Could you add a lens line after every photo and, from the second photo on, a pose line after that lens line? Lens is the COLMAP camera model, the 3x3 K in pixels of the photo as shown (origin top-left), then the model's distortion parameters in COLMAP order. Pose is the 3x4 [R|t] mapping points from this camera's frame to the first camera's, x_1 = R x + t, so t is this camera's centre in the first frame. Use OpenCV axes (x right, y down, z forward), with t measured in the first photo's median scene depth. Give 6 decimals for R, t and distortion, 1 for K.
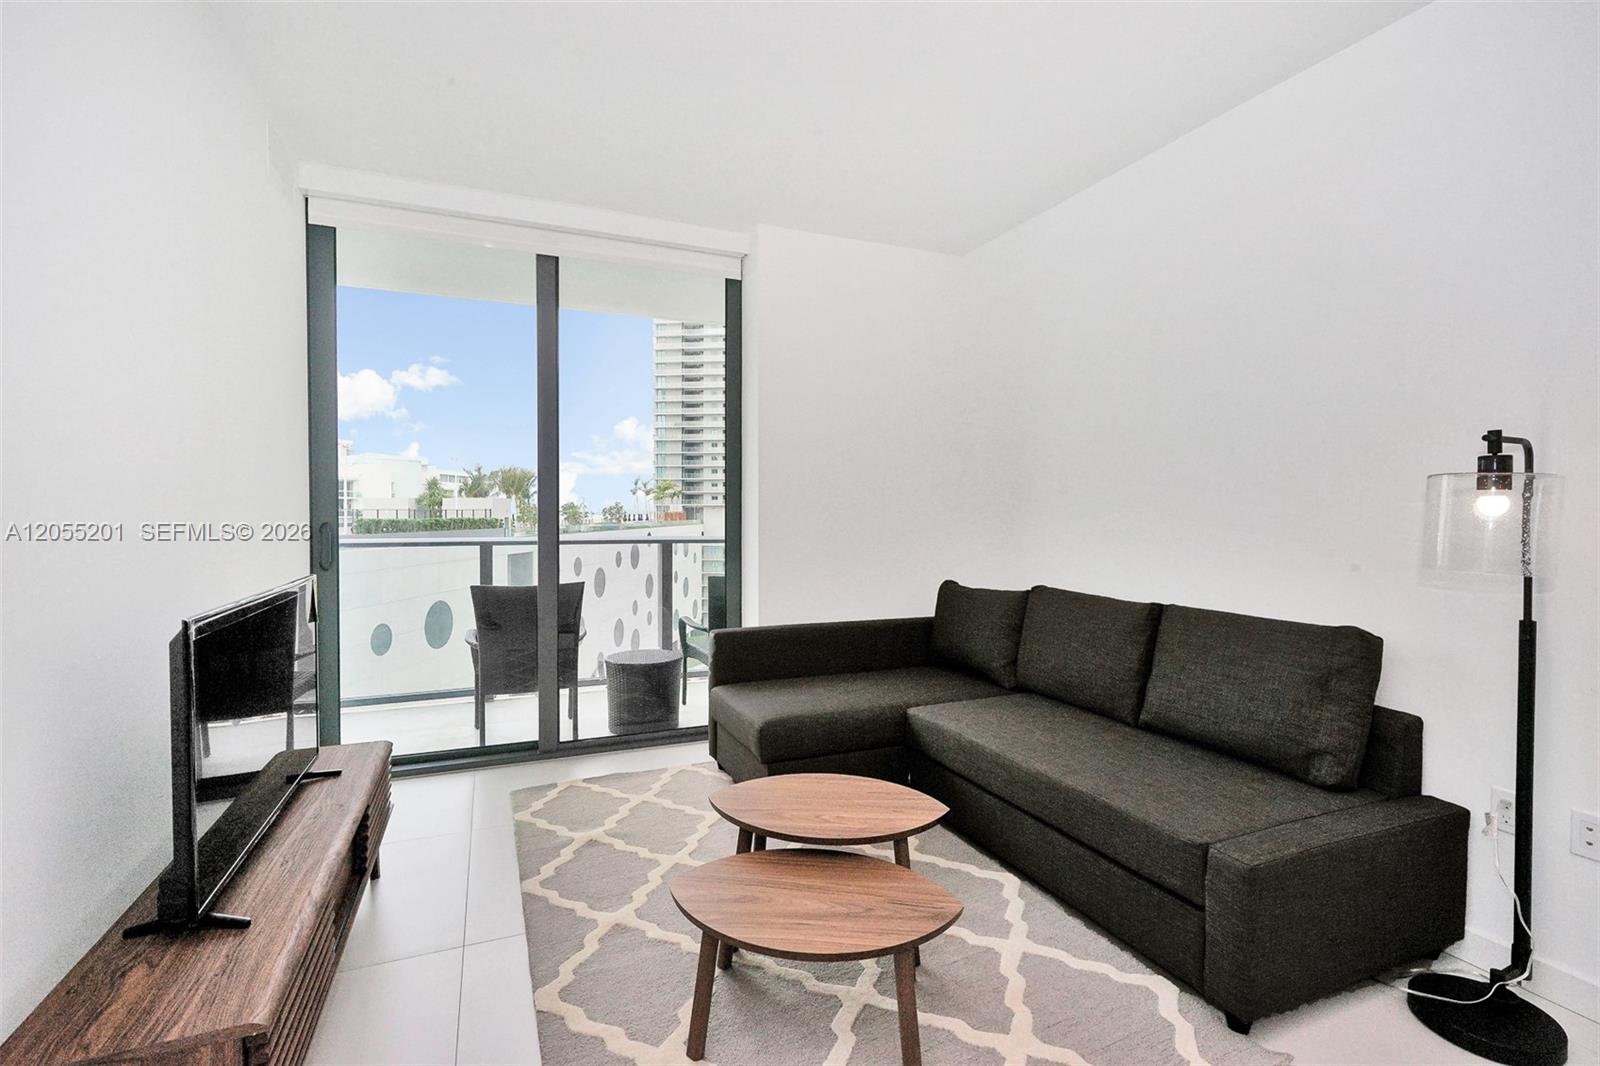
lens RADIAL K [[722.3, 0, 795.4], [0, 722.3, 530.5], [0, 0, 1]] dist [-0.000582, 0.000347]
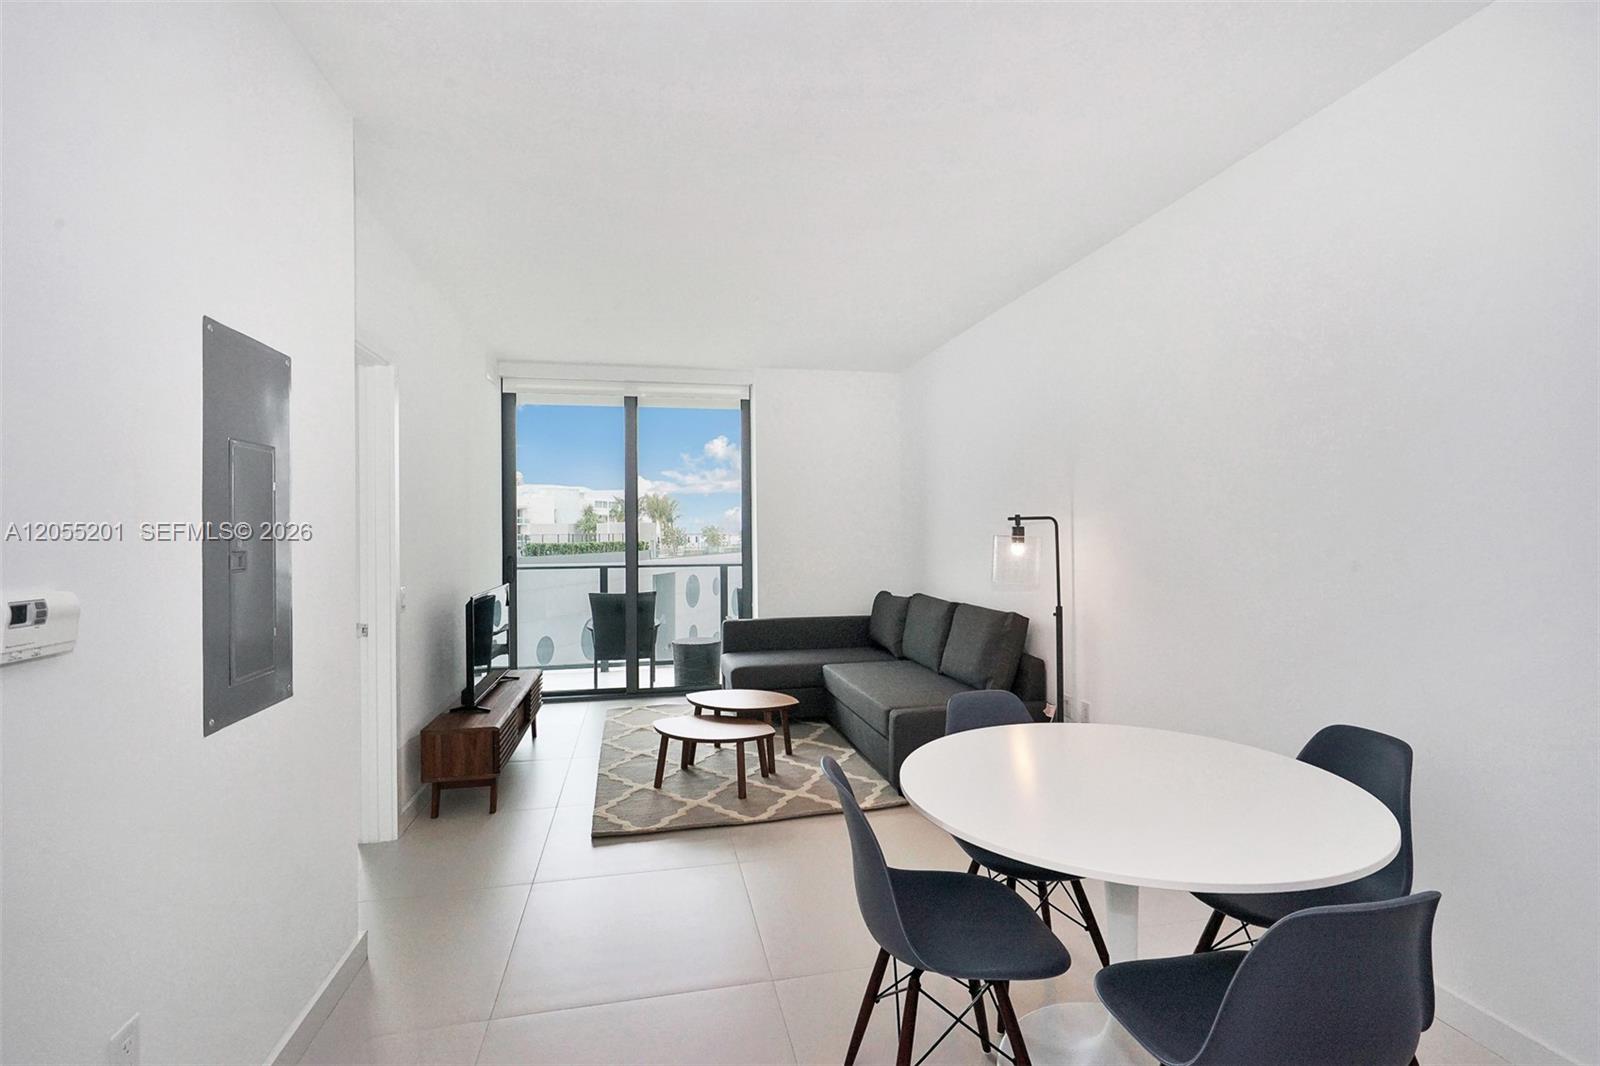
lens RADIAL K [[722.7, 0, 796.5], [0, 722.7, 528.7], [0, 0, 1]] dist [-0.005726, 0.004050]
pose [[0.982638, -0.011054, -0.185206, 0.386956], [0.005355, 0.999498, -0.031241, -0.018874], [0.185458, 0.029707, 0.982203, -0.644232]]
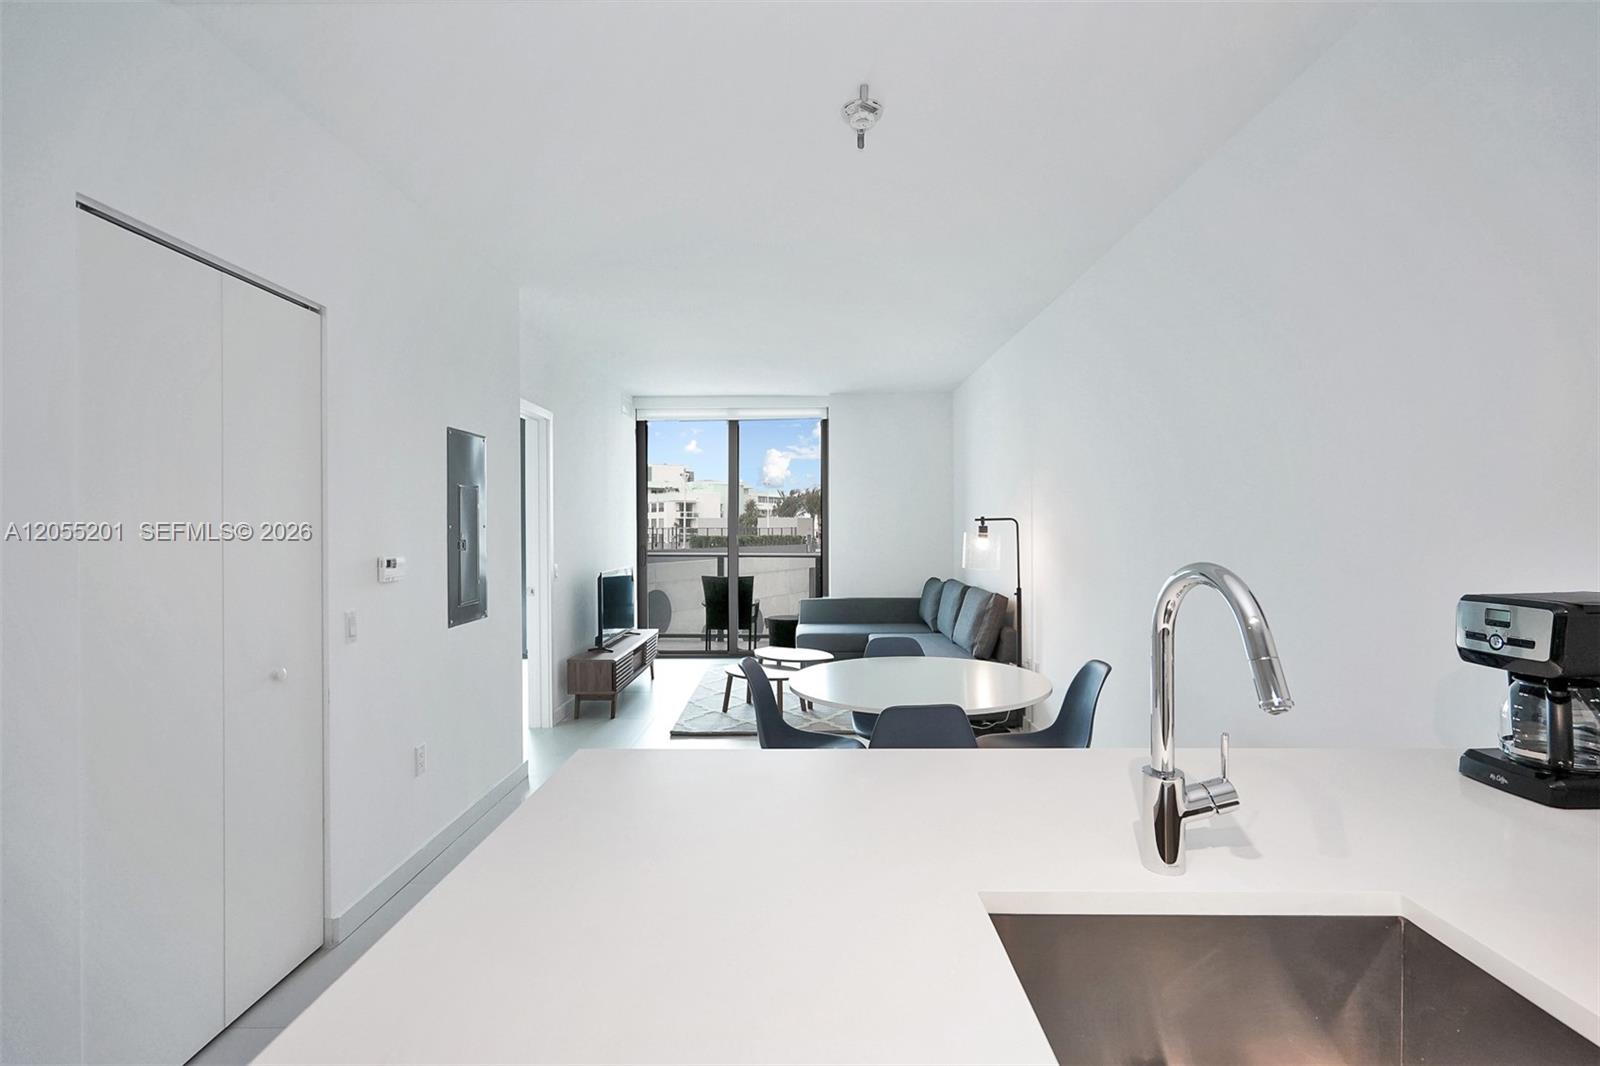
lens RADIAL K [[722.7, 0, 796.5], [0, 722.7, 528.7], [0, 0, 1]] dist [-0.005726, 0.004050]
pose [[0.917705, -0.003140, -0.397250, 0.756778], [-0.006707, 0.999704, -0.023396, -0.012605], [0.397206, 0.024135, 0.917412, -0.978349]]
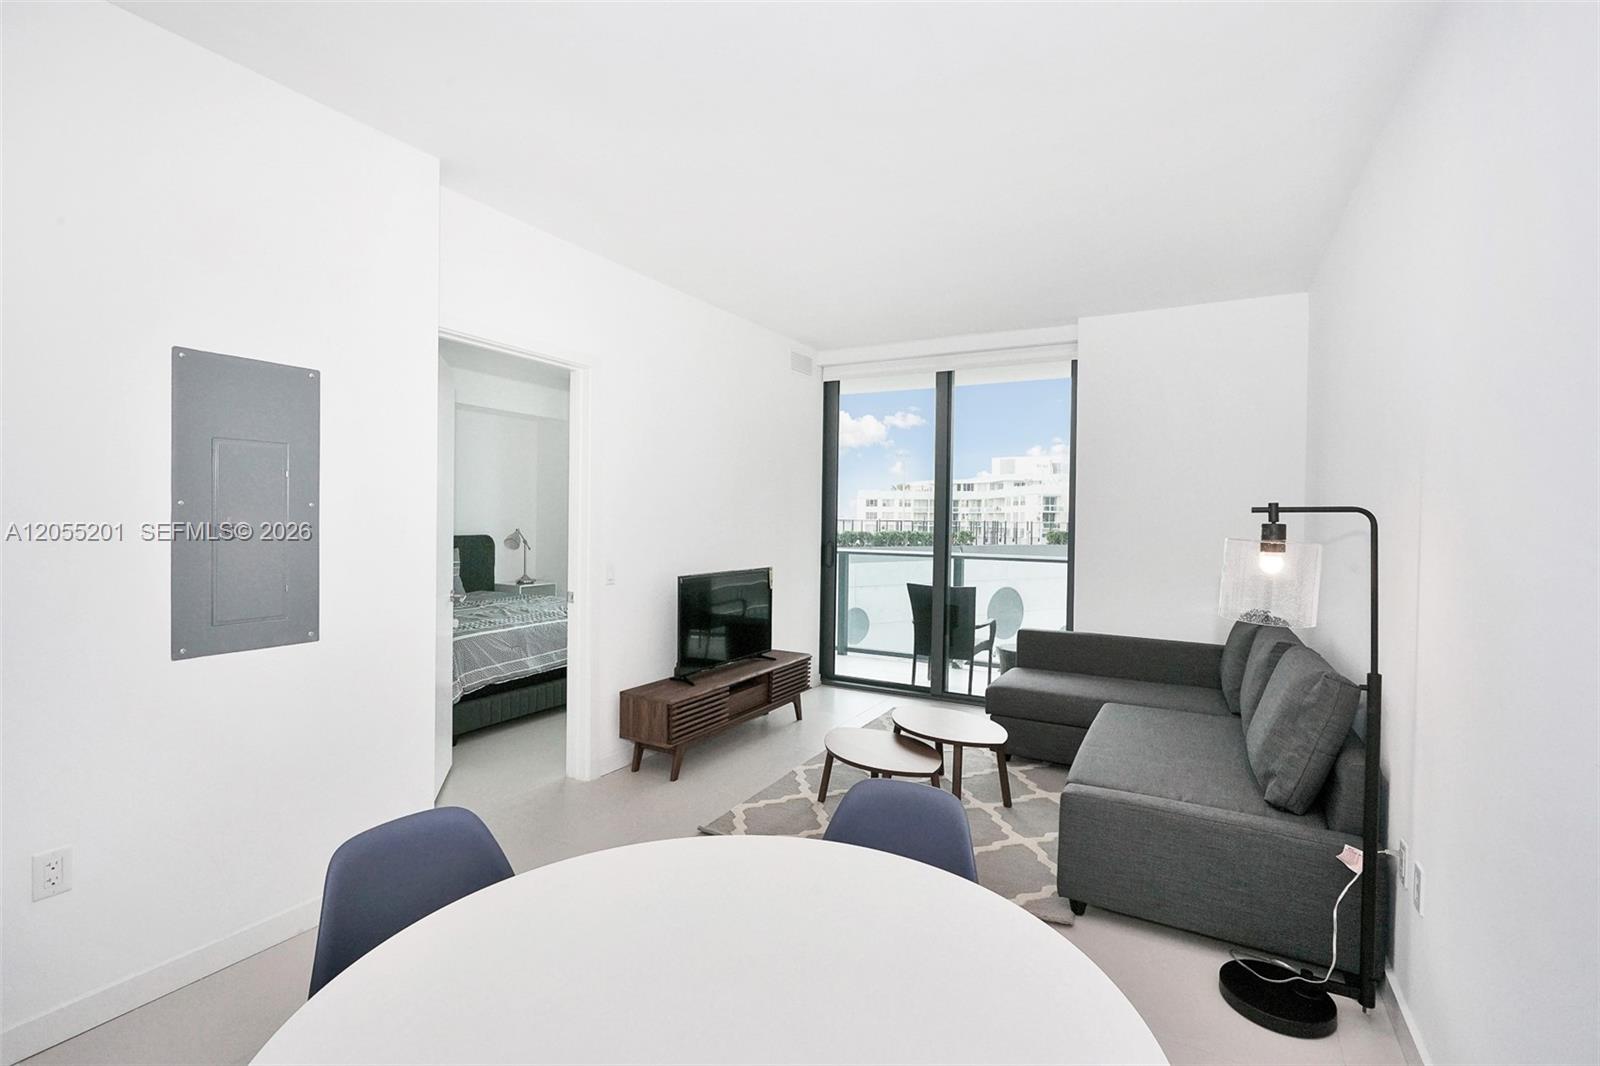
lens RADIAL K [[724.6, 0, 799.7], [0, 724.6, 527.4], [0, 0, 1]] dist [0.002238, 0.000833]
pose [[0.619444, 0.017987, -0.784834, 0.767732], [-0.035725, 0.999348, -0.005294, -0.033818], [0.784227, 0.031317, 0.619683, -0.206761]]
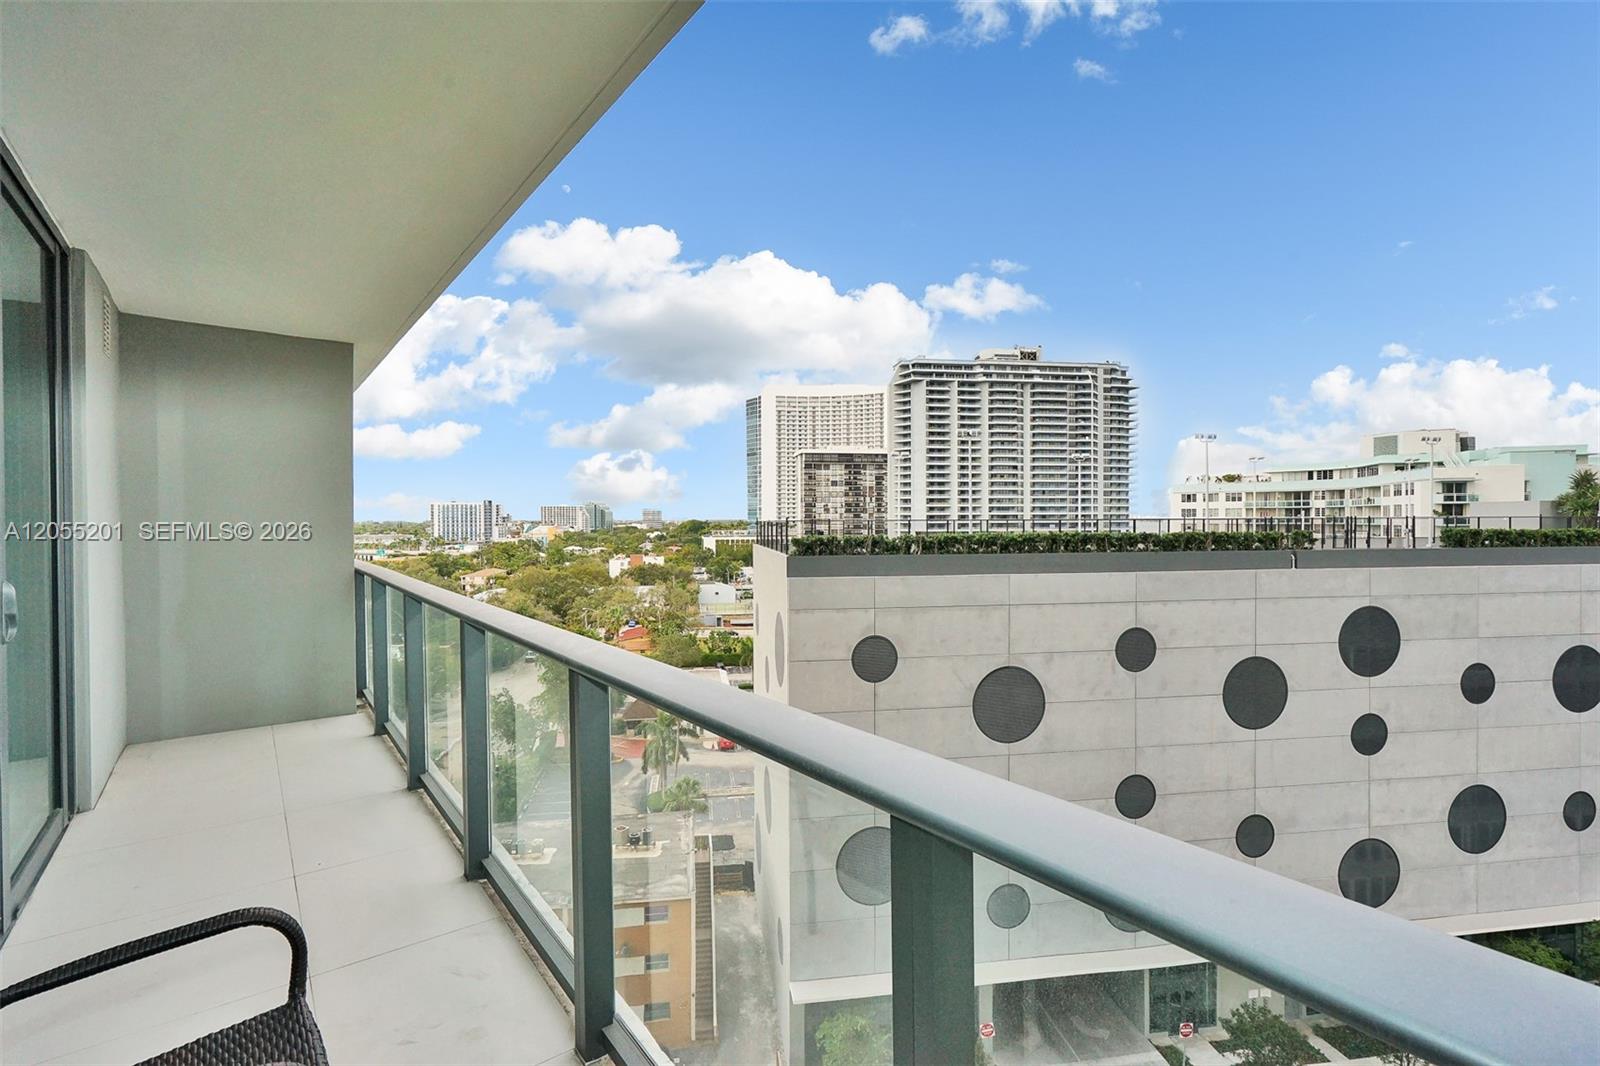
lens RADIAL K [[724.6, 0, 799.7], [0, 724.6, 527.4], [0, 0, 1]] dist [0.002238, 0.000833]
pose [[0.257743, 0.008864, -0.966173, -0.114288], [-0.021865, 0.999755, 0.003339, -0.081292], [0.965966, 0.020264, 0.257873, 1.621550]]
